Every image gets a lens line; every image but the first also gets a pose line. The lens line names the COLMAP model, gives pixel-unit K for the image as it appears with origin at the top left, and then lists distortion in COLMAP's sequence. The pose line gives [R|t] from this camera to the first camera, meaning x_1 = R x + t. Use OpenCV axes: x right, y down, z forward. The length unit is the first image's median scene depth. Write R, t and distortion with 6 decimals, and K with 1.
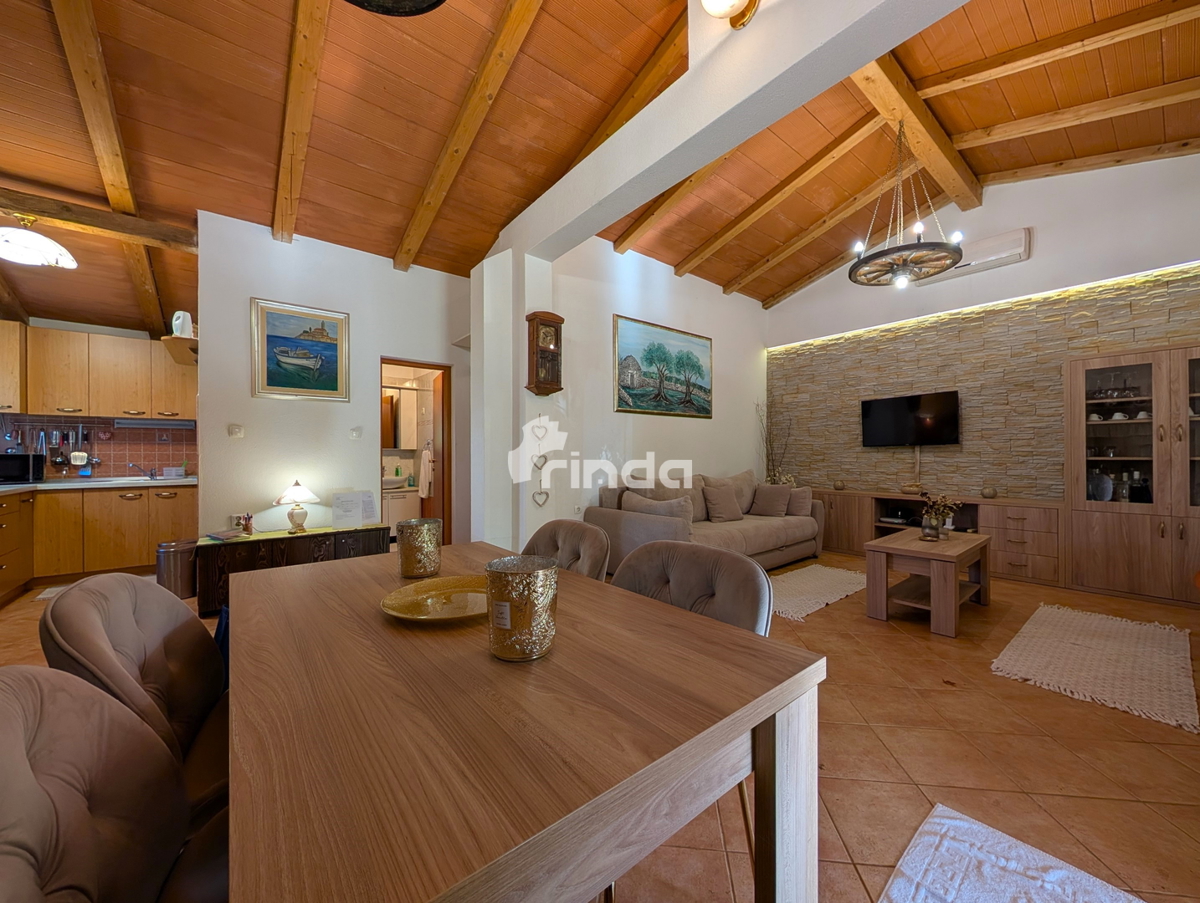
lens RADIAL K [[452.0, 0, 604.0], [0, 452.0, 455.0], [0, 0, 1]] dist [0.000008, 0.000128]
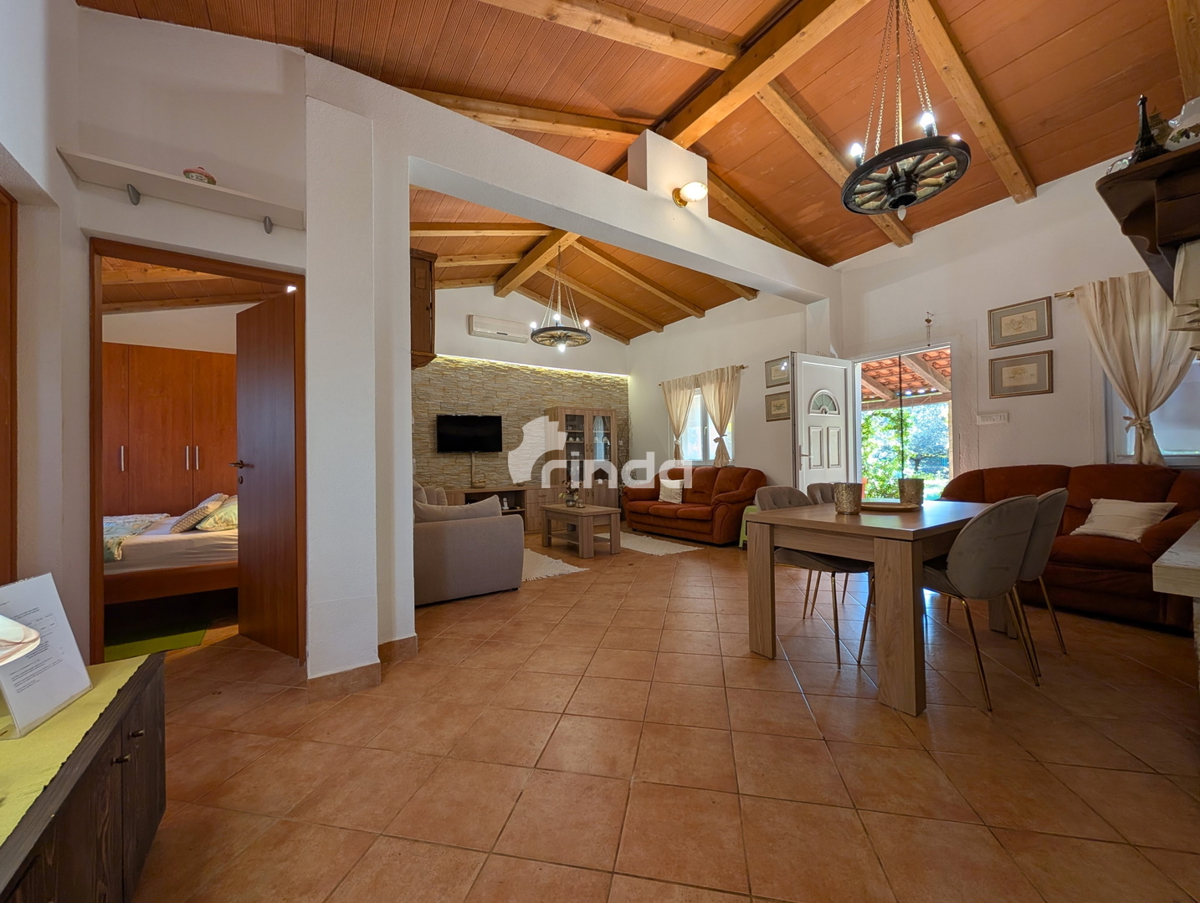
lens RADIAL K [[452.0, 0, 604.0], [0, 452.0, 455.0], [0, 0, 1]] dist [0.000008, 0.000128]
pose [[0.089772, 0.015124, 0.995848, -0.666477], [0.015701, 0.999739, -0.016598, 0.015956], [-0.995839, 0.017126, 0.089511, 0.532844]]
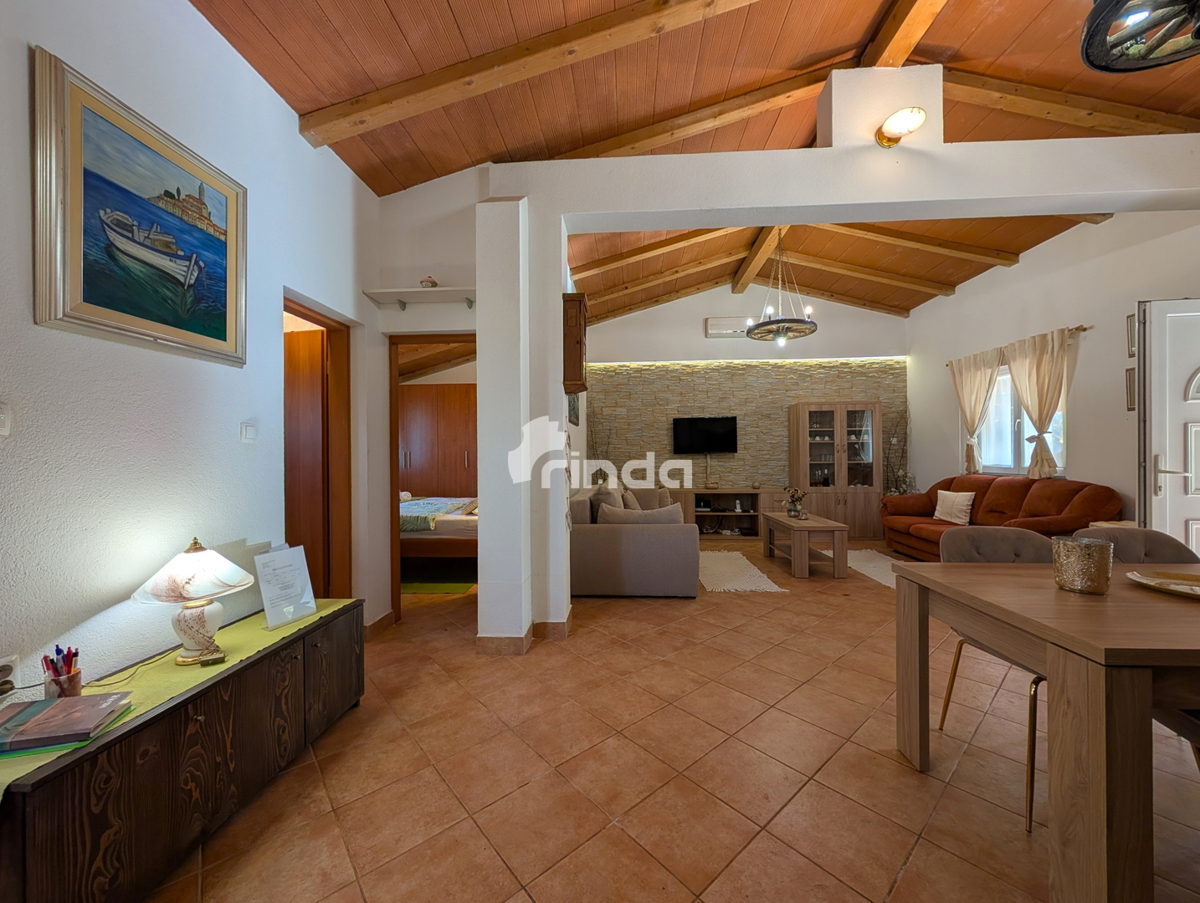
lens RADIAL K [[452.0, 0, 604.0], [0, 452.0, 455.0], [0, 0, 1]] dist [0.000008, 0.000128]
pose [[0.675117, -0.001329, 0.737709, -0.580179], [0.004525, 0.999987, -0.002340, -0.016165], [-0.737697, 0.004918, 0.675114, 0.332783]]
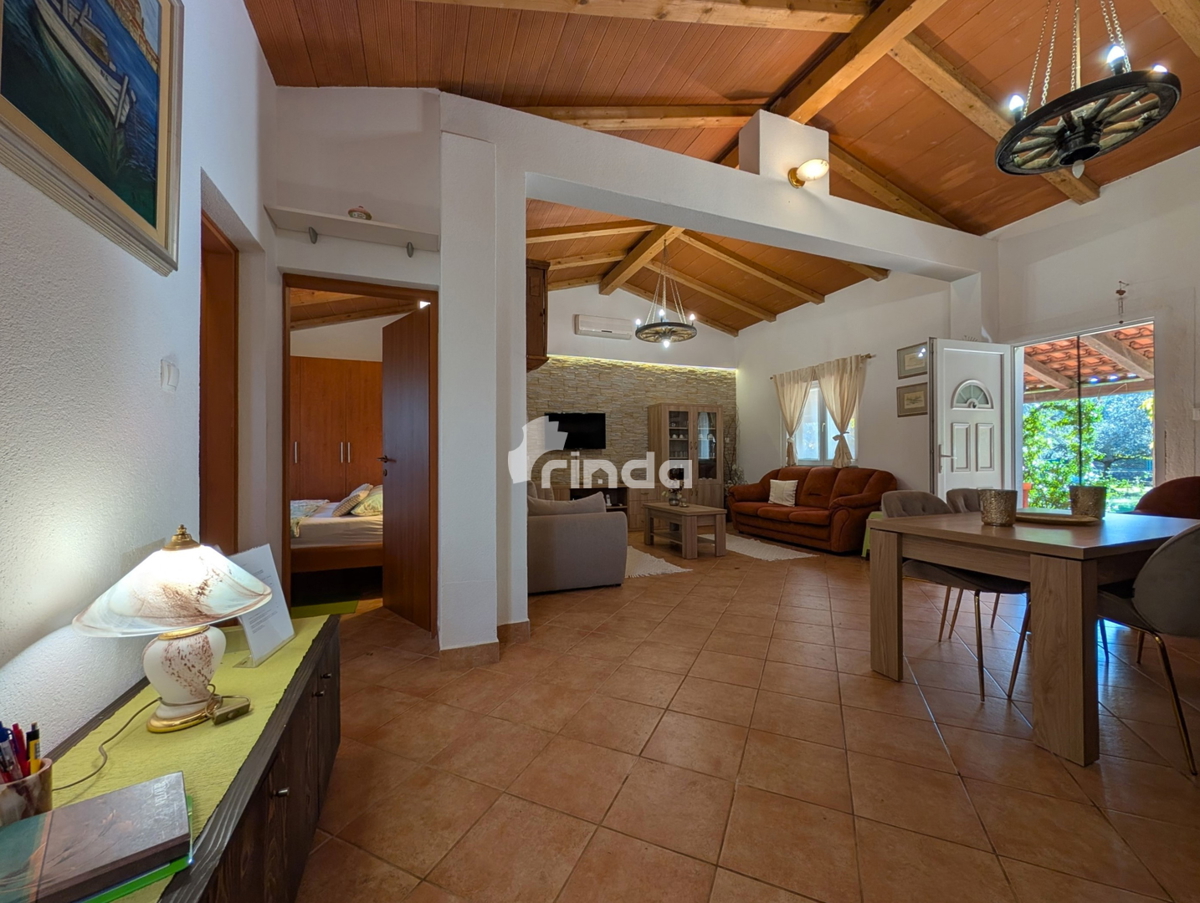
lens RADIAL K [[464.8, 0, 604.3], [0, 464.8, 455.0], [0, 0, 1]] dist [0.000939, -0.000065]
pose [[0.305306, 0.009958, 0.952202, -0.685636], [0.002720, 0.999932, -0.011329, 0.013634], [-0.952250, 0.006048, 0.305258, 0.533159]]
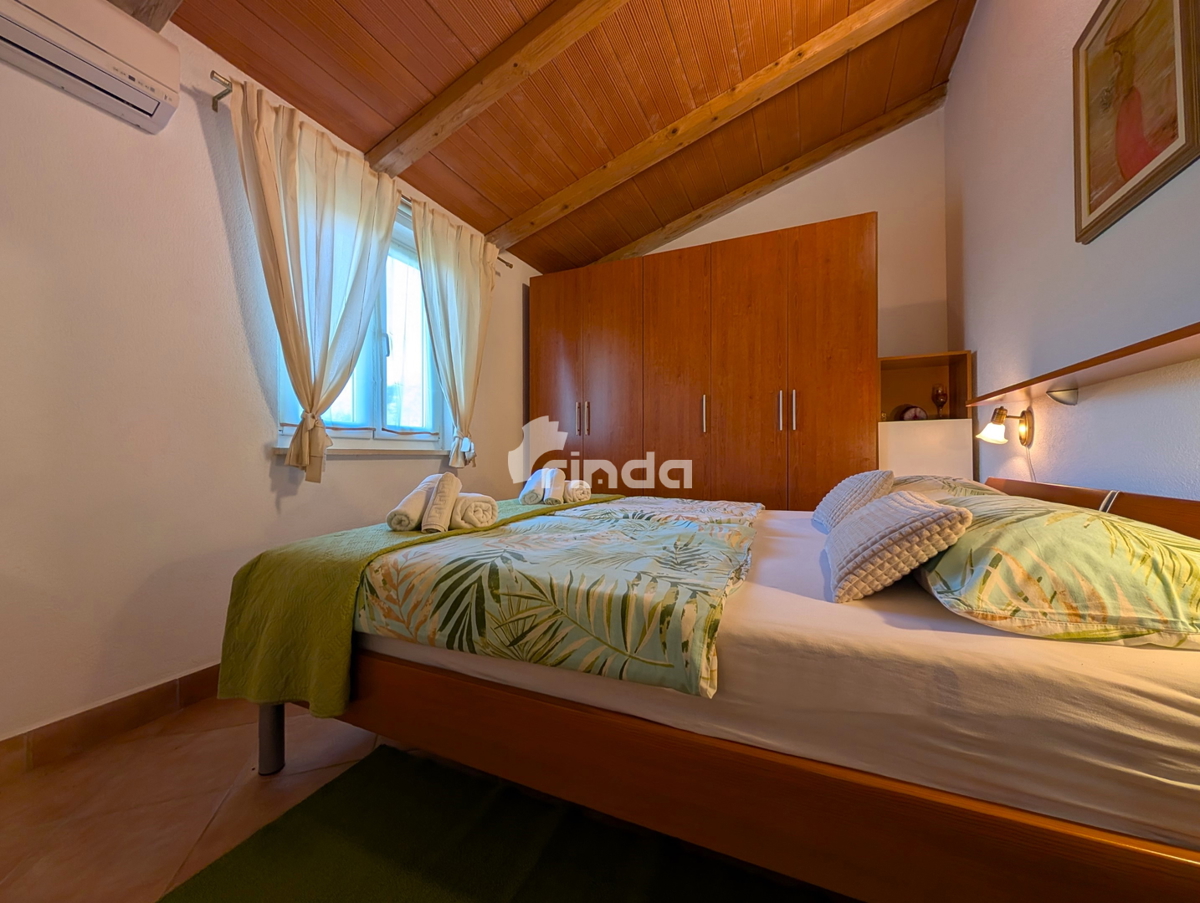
lens RADIAL K [[452.0, 0, 604.0], [0, 452.0, 455.0], [0, 0, 1]] dist [0.000008, 0.000128]
pose [[0.896280, 0.007797, 0.443420, -0.235517], [-0.007434, 0.999969, -0.002557, 0.051913], [-0.443426, -0.001004, 0.896310, 1.096386]]
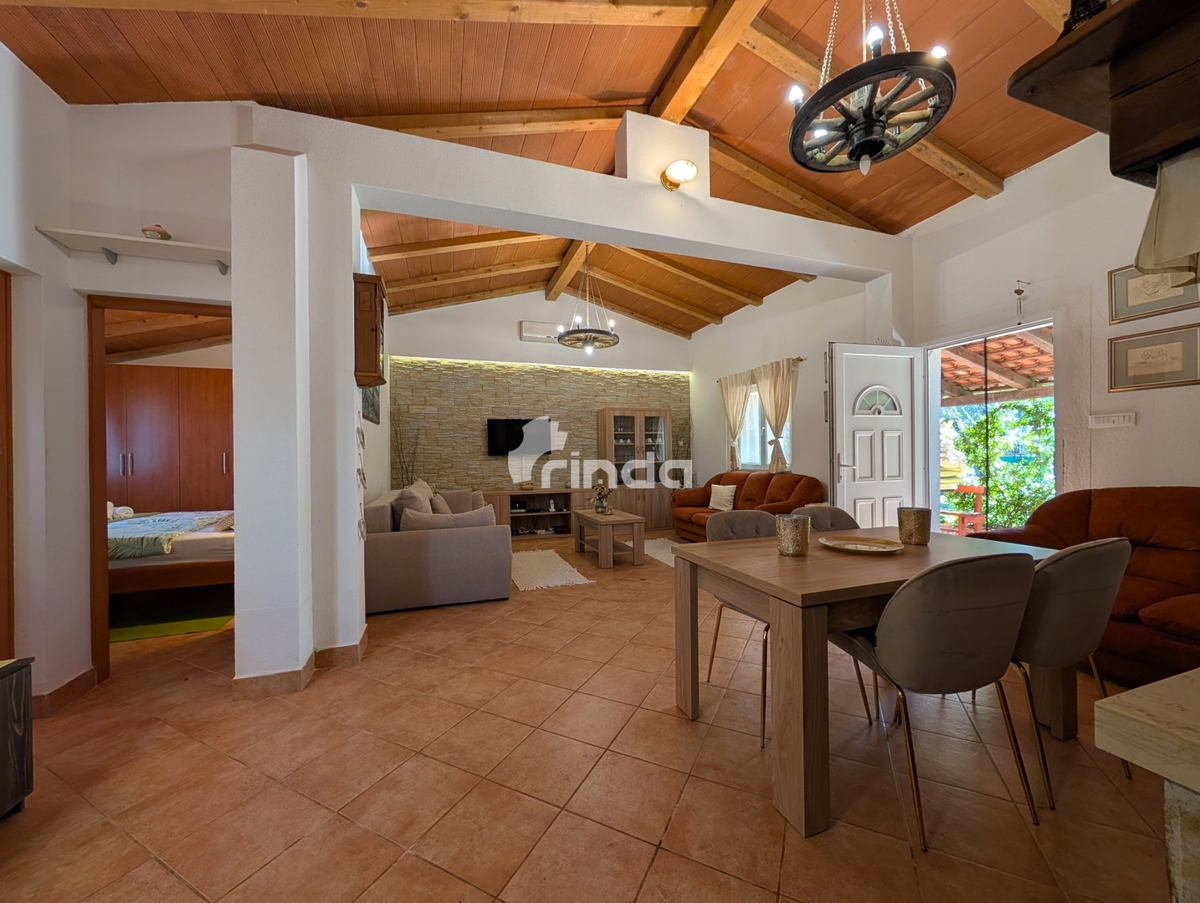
lens RADIAL K [[452.0, 0, 604.0], [0, 452.0, 455.0], [0, 0, 1]] dist [0.000008, 0.000128]
pose [[0.339724, 0.001399, 0.940524, -0.573542], [0.010811, 0.999927, -0.005392, -0.011959], [-0.940463, 0.012000, 0.339684, 0.321445]]
